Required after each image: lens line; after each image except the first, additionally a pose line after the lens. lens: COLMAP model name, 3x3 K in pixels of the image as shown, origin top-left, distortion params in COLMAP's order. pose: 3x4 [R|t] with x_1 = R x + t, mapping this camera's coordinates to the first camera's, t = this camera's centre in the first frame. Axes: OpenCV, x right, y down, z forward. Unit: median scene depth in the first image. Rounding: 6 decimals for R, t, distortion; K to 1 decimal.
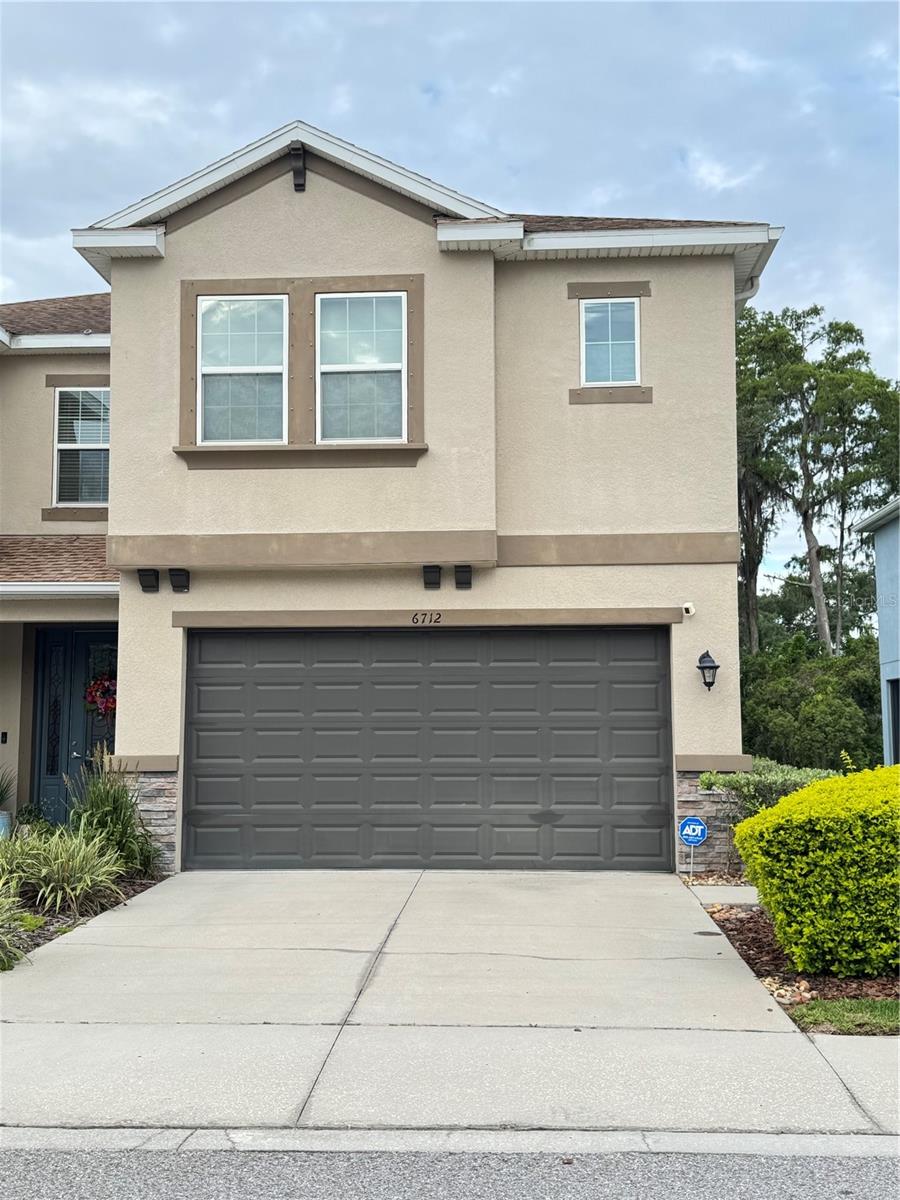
lens RADIAL K [[1271.4, 0, 450.0], [0, 1271.4, 600.0], [0, 0, 1]] dist [0.109875, -0.028225]
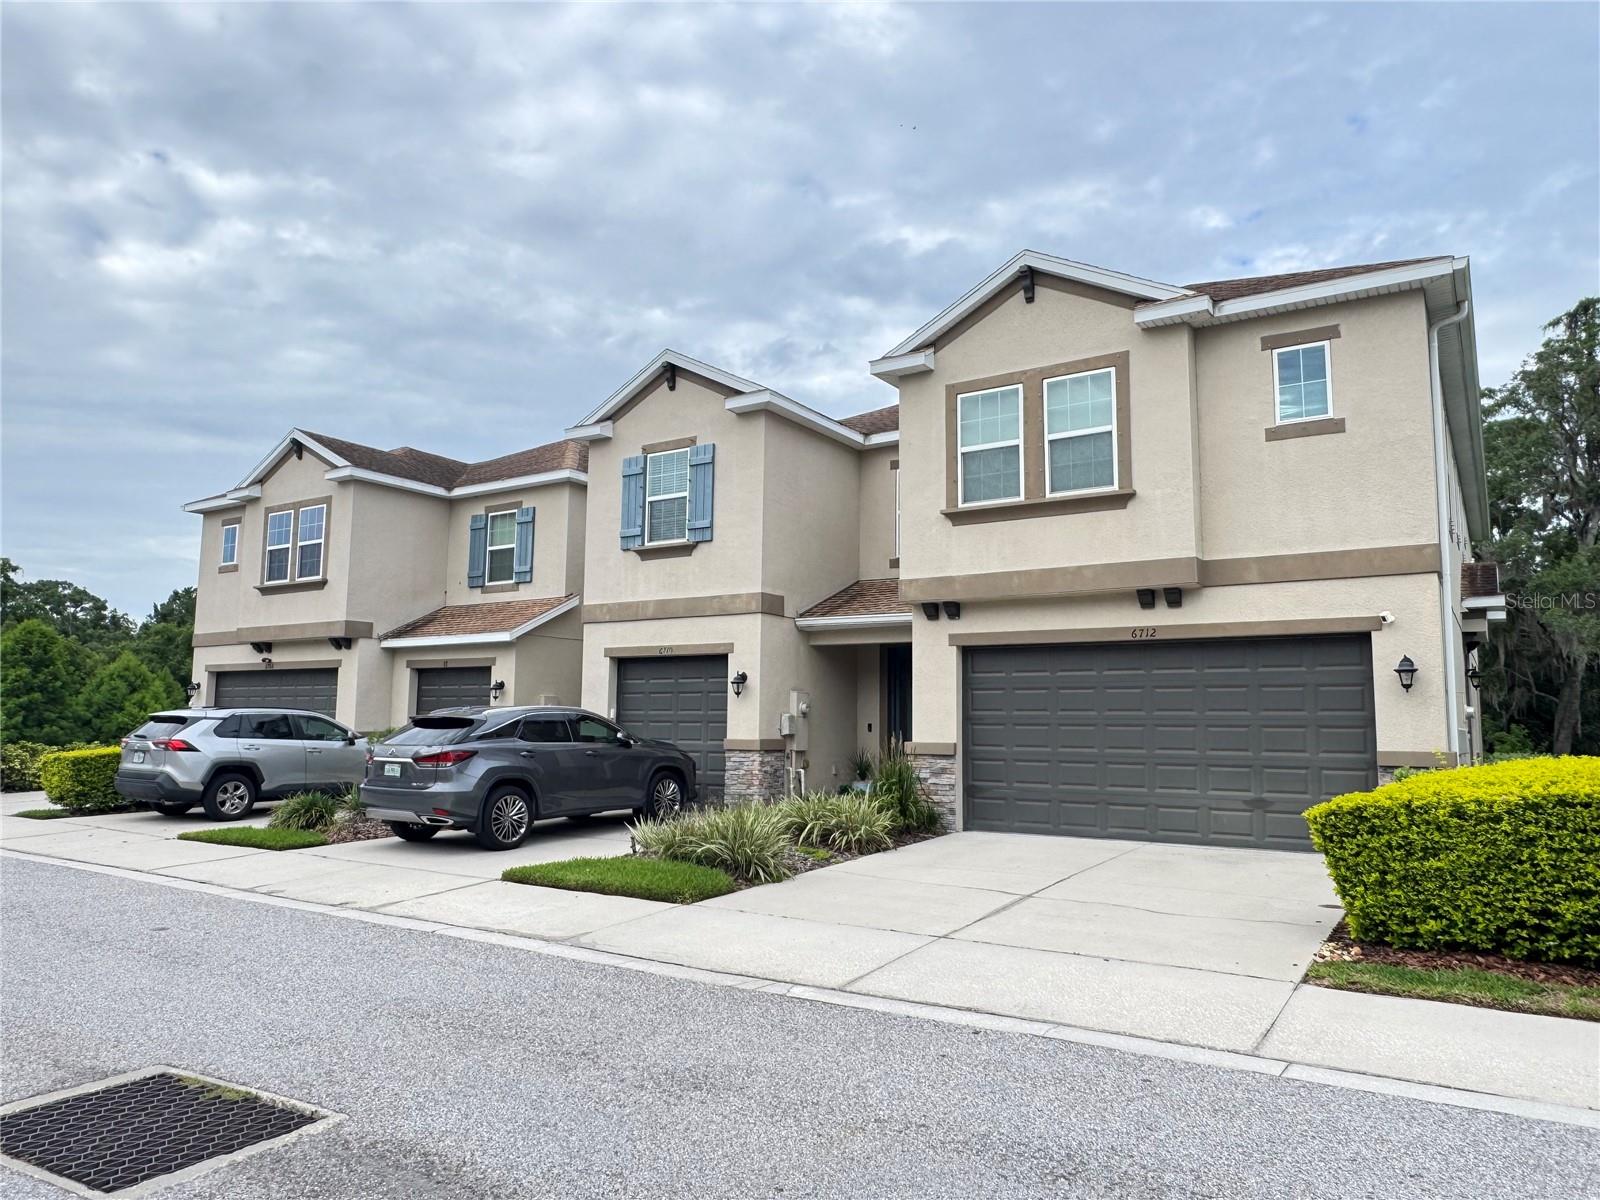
lens RADIAL K [[1065.7, 0, 800.0], [0, 1065.7, 600.0], [0, 0, 1]] dist [-0.002264, 0.001771]
pose [[0.870121, -0.046763, -0.490615, 0.194007], [0.039014, 0.998900, -0.026018, -0.003465], [0.491292, 0.003498, 0.870988, -0.035425]]
